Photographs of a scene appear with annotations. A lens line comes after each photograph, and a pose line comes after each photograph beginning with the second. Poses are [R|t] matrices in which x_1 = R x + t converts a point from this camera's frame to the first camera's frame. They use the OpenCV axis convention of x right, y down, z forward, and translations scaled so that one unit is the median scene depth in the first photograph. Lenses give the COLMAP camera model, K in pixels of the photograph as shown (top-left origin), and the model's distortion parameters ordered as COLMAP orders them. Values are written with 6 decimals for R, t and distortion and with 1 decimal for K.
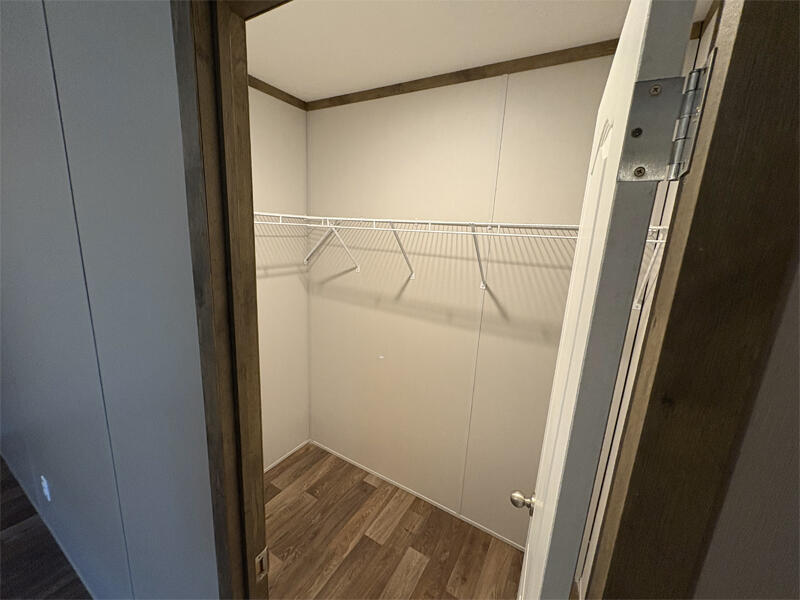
lens RADIAL K [[317.9, 0, 398.6], [0, 317.9, 302.9], [0, 0, 1]] dist [-0.000021, 0.000432]
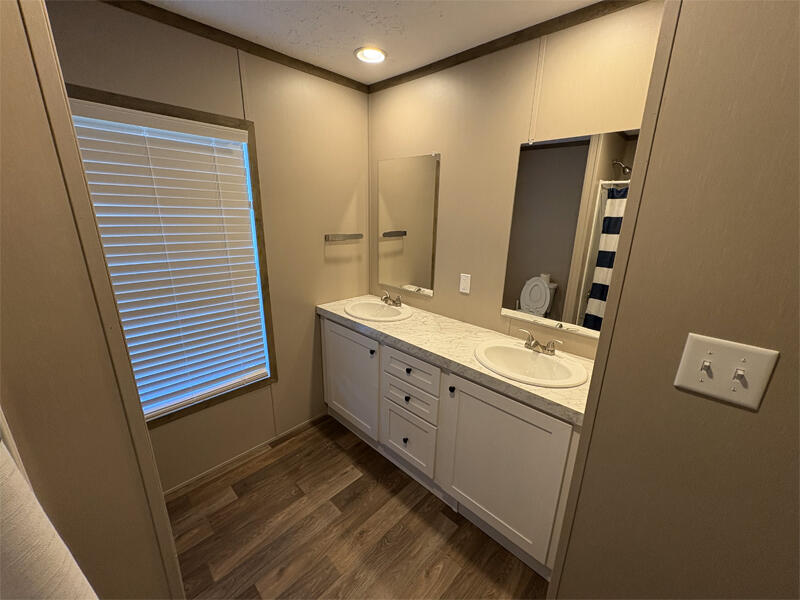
lens RADIAL K [[317.9, 0, 401.7], [0, 317.9, 301.2], [0, 0, 1]] dist [-0.000021, 0.000432]
pose [[-0.972641, -0.126972, 0.194543, -0.771419], [-0.018714, 0.877524, 0.479168, -0.375504], [-0.231557, 0.462418, -0.855892, 1.692006]]
